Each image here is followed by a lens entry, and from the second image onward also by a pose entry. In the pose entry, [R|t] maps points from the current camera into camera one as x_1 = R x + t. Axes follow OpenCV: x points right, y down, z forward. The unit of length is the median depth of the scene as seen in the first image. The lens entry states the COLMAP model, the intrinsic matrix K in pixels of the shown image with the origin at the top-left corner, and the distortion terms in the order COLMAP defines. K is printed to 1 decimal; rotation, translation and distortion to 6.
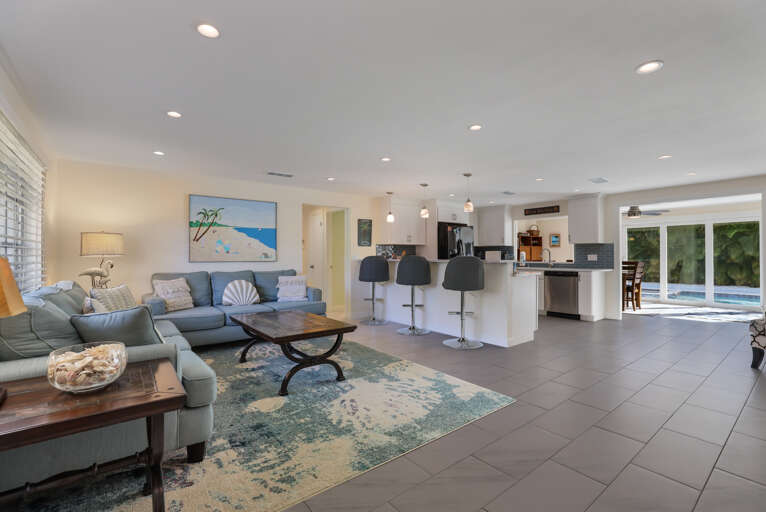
lens RADIAL K [[344.6, 0, 385.7], [0, 344.6, 255.4], [0, 0, 1]] dist [-0.019269, -0.000018]
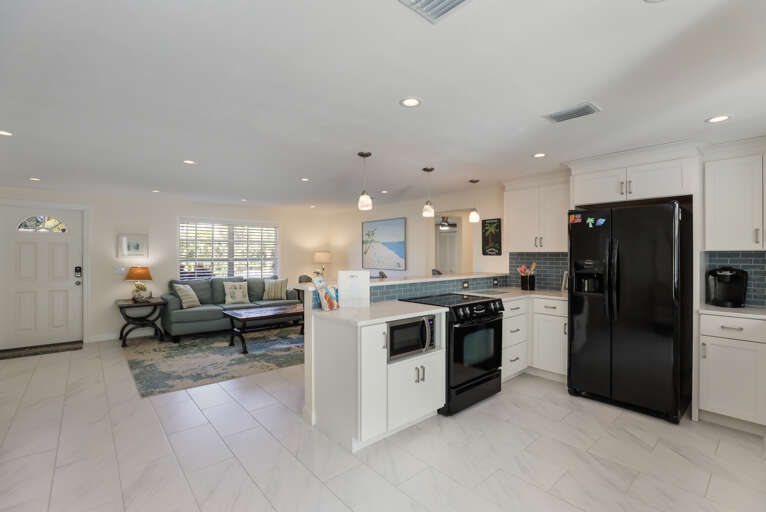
lens RADIAL K [[344.6, 0, 385.7], [0, 344.6, 255.4], [0, 0, 1]] dist [-0.019269, -0.000018]
pose [[0.065619, 0.004504, -0.997835, 0.787445], [0.002152, 0.999987, 0.004655, -0.036438], [0.997842, -0.002453, 0.065608, 0.862935]]
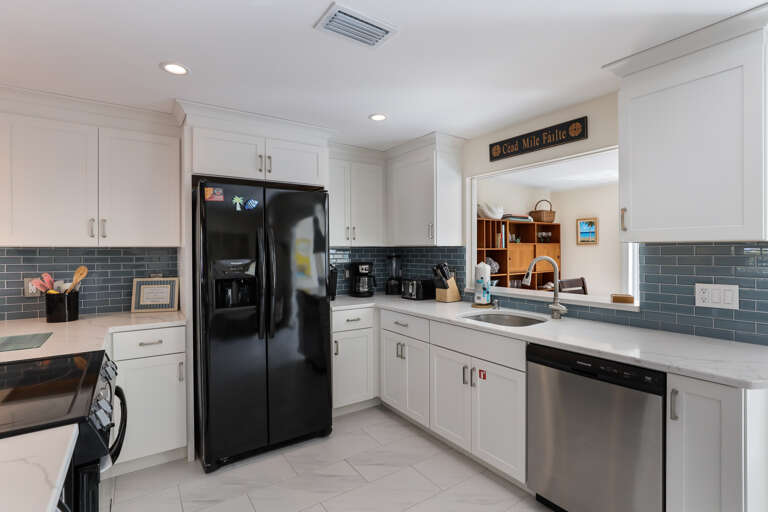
lens RADIAL K [[383.4, 0, 382.8], [0, 383.4, 251.8], [0, 0, 1]] dist [0.000599, -0.000012]
pose [[0.998427, -0.003695, -0.055949, 0.431962], [0.004018, 0.999976, 0.005656, -0.034731], [0.055927, -0.005872, 0.998418, 0.815499]]
